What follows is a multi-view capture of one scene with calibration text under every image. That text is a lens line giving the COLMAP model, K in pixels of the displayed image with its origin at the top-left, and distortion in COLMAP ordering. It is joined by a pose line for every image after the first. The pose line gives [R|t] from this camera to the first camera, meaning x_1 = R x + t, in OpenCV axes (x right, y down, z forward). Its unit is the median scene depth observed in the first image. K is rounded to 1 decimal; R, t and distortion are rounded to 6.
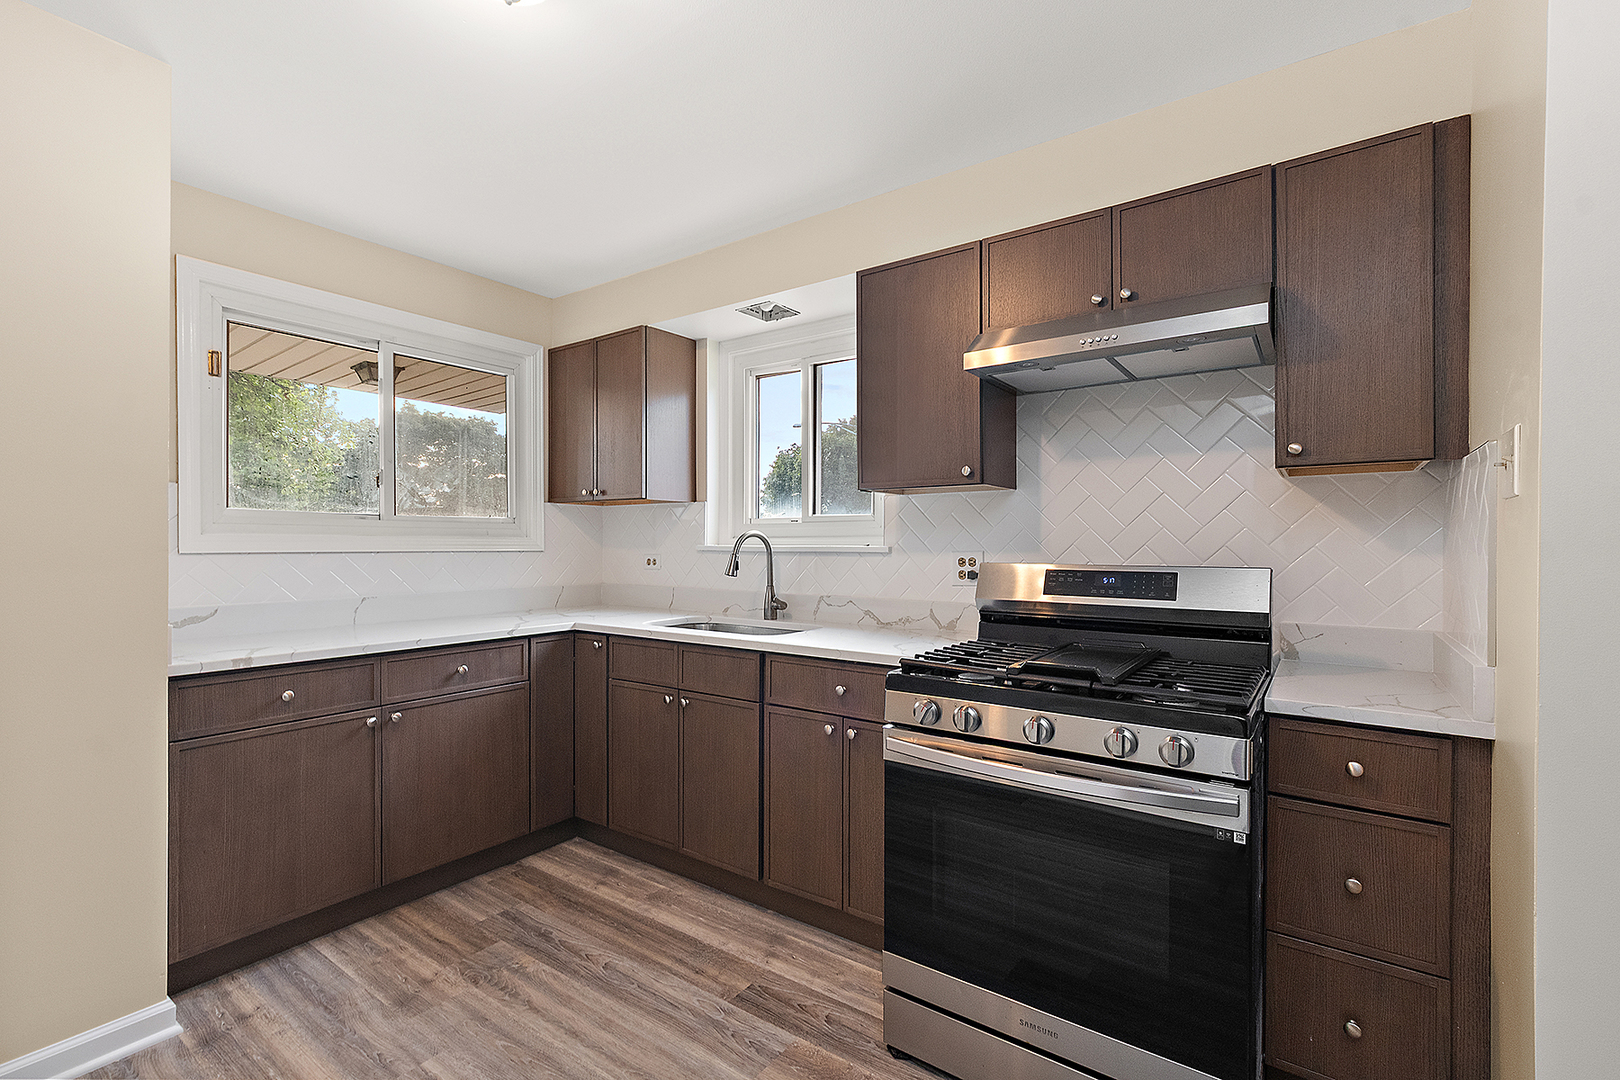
lens RADIAL K [[730.8, 0, 810.8], [0, 730.8, 536.8], [0, 0, 1]] dist [-0.007995, 0.003306]
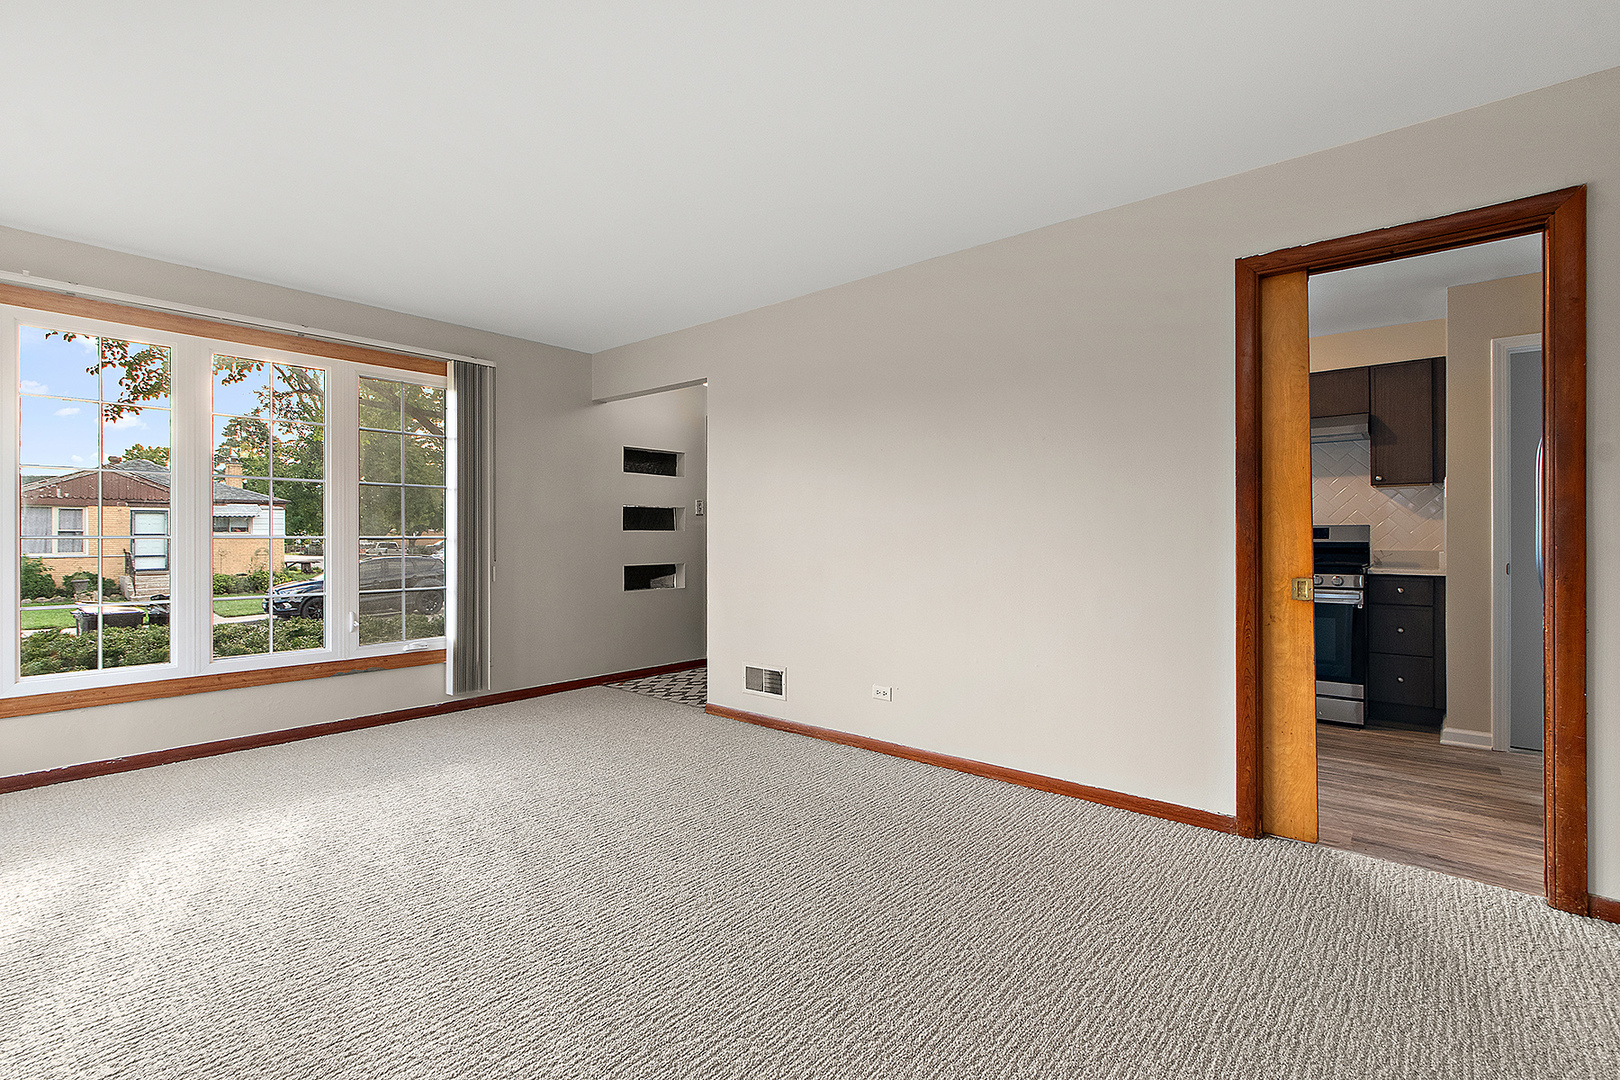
lens RADIAL K [[730.8, 0, 812.3], [0, 730.8, 532.3], [0, 0, 1]] dist [-0.007995, 0.003306]
pose [[0.996852, -0.011300, -0.078478, -0.870420], [0.011710, 0.999920, 0.004756, 0.024991], [0.078418, -0.005660, 0.996905, -1.327409]]
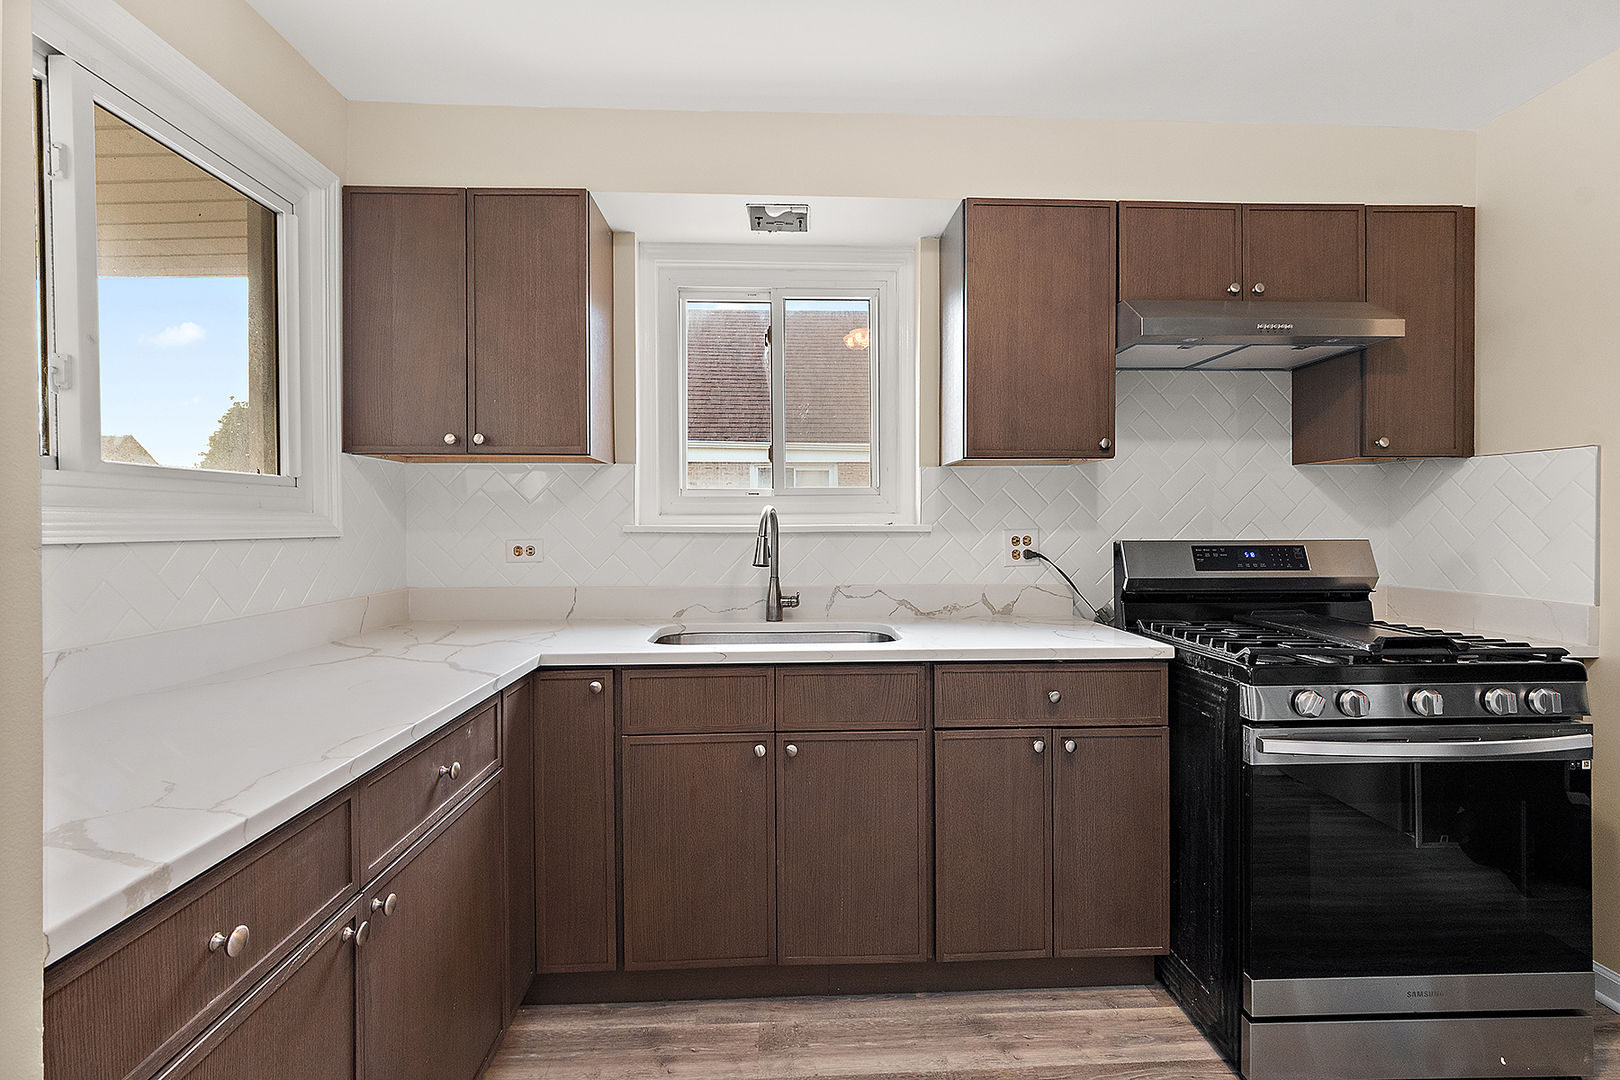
lens RADIAL K [[730.8, 0, 822.1], [0, 730.8, 523.4], [0, 0, 1]] dist [-0.007995, 0.003306]
pose [[0.782133, -0.004940, 0.623092, -0.639043], [-0.001444, 0.999952, 0.009741, 0.003972], [-0.623110, -0.008519, 0.782088, 0.477286]]
